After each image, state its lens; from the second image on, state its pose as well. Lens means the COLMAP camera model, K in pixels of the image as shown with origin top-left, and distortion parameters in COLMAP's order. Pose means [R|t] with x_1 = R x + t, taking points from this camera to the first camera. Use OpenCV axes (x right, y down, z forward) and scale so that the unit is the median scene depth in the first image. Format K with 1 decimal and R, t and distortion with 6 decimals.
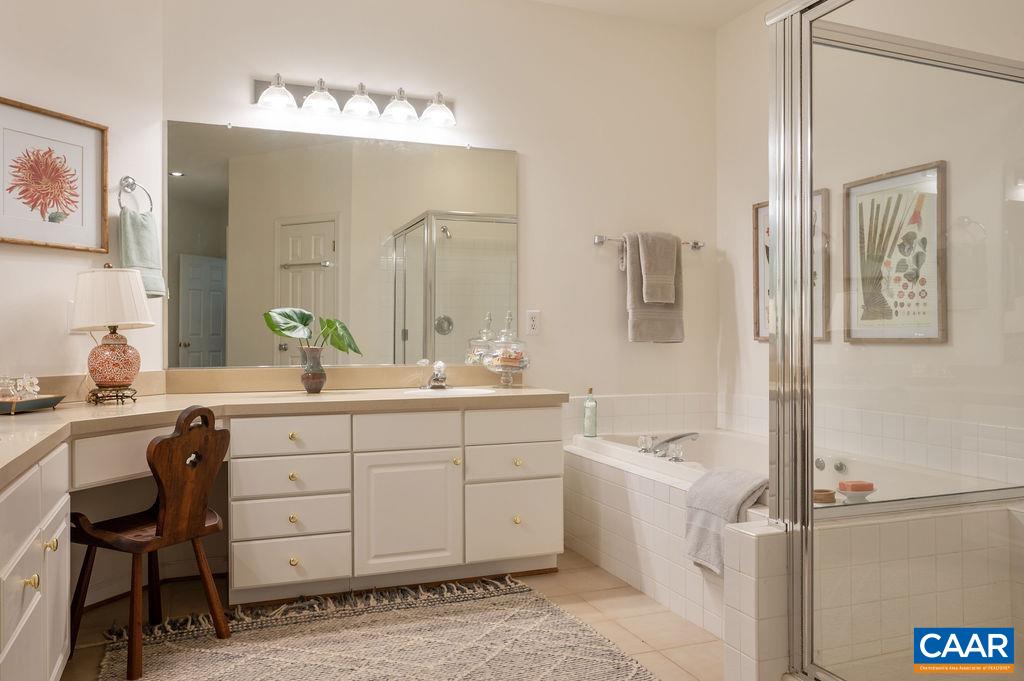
lens RADIAL K [[771.2, 0, 512.0], [0, 771.2, 340.5], [0, 0, 1]] dist [-0.008012, -0.002018]
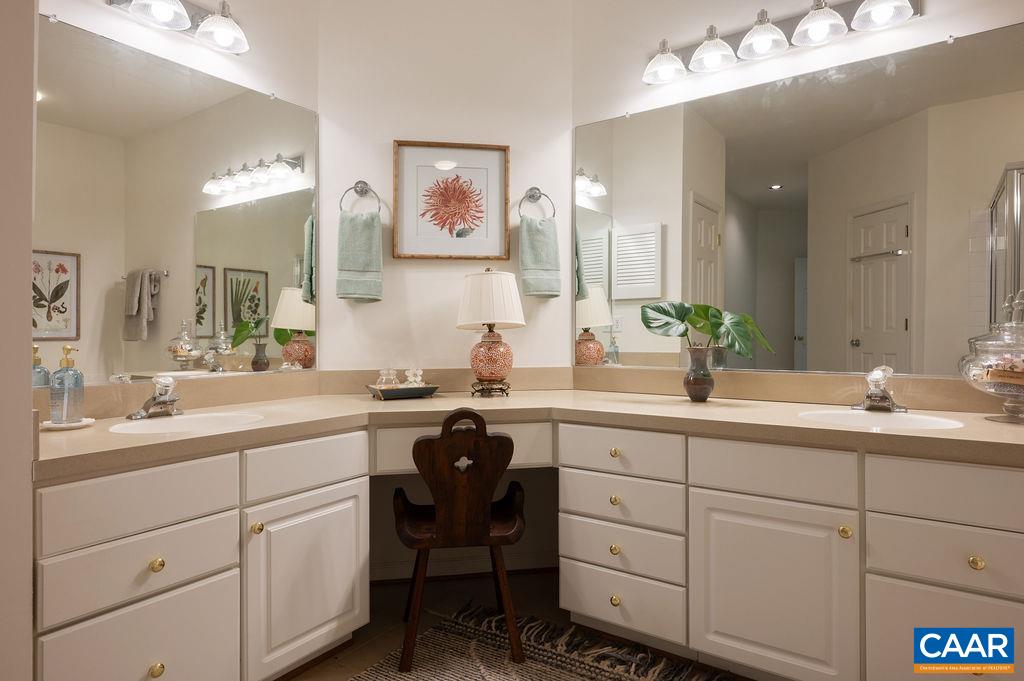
lens RADIAL K [[598.4, 0, 512.6], [0, 598.4, 330.7], [0, 0, 1]] dist [0.004922, 0.000129]
pose [[0.555344, -0.004204, -0.831610, 0.201930], [-0.002031, 0.999977, -0.006412, -0.005092], [0.831618, 0.005250, 0.555323, 0.539624]]
